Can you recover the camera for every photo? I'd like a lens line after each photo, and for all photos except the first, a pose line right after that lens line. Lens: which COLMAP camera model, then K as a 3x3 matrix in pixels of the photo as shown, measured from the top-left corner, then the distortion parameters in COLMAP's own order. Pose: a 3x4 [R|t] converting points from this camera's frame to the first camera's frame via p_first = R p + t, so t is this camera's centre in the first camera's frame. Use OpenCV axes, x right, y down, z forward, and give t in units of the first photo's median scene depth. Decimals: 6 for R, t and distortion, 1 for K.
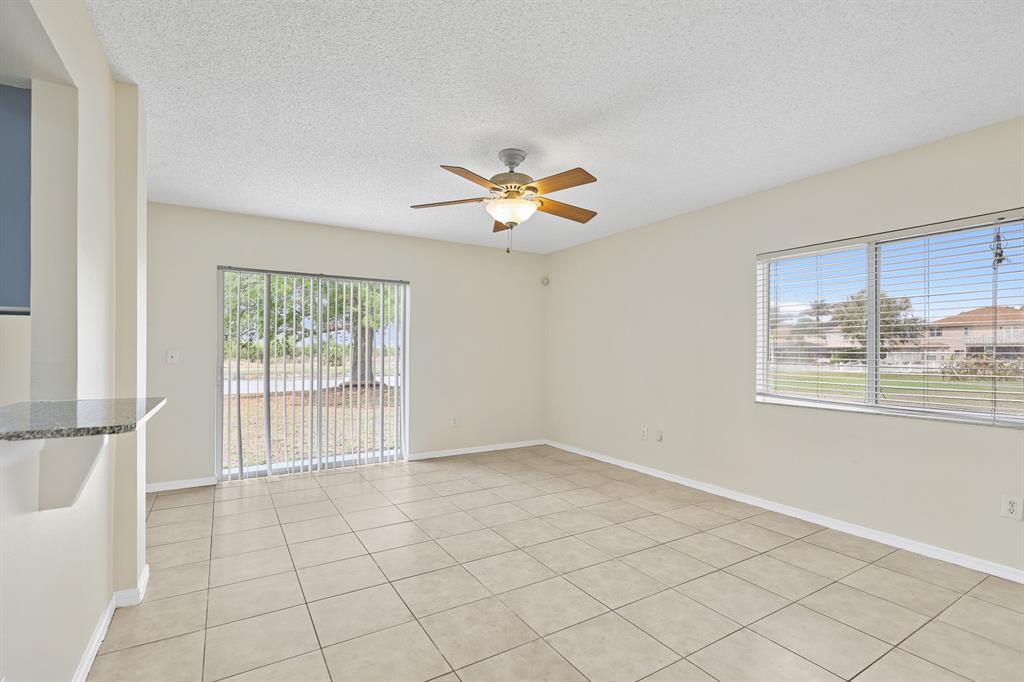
lens RADIAL K [[473.3, 0, 509.9], [0, 473.3, 347.3], [0, 0, 1]] dist [0.026057, -0.000294]
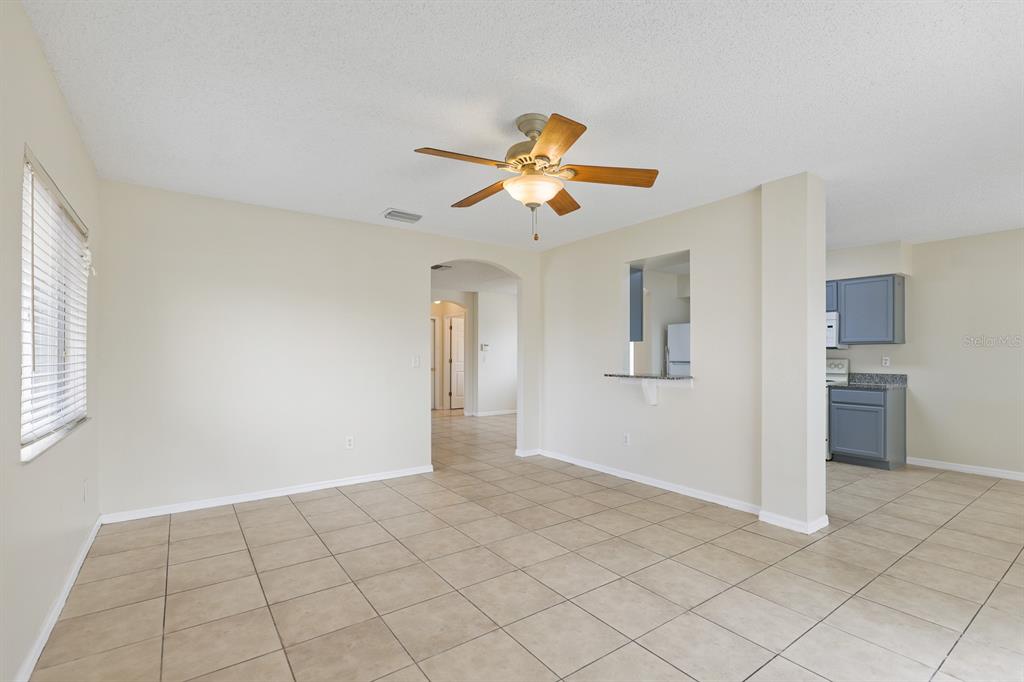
lens RADIAL K [[473.3, 0, 516.9], [0, 473.3, 345.6], [0, 0, 1]] dist [0.026057, -0.000294]
pose [[-0.996026, -0.004571, -0.088940, 0.110313], [-0.002066, 0.999599, -0.028232, 0.017722], [0.089034, -0.027936, -0.995637, 1.924151]]
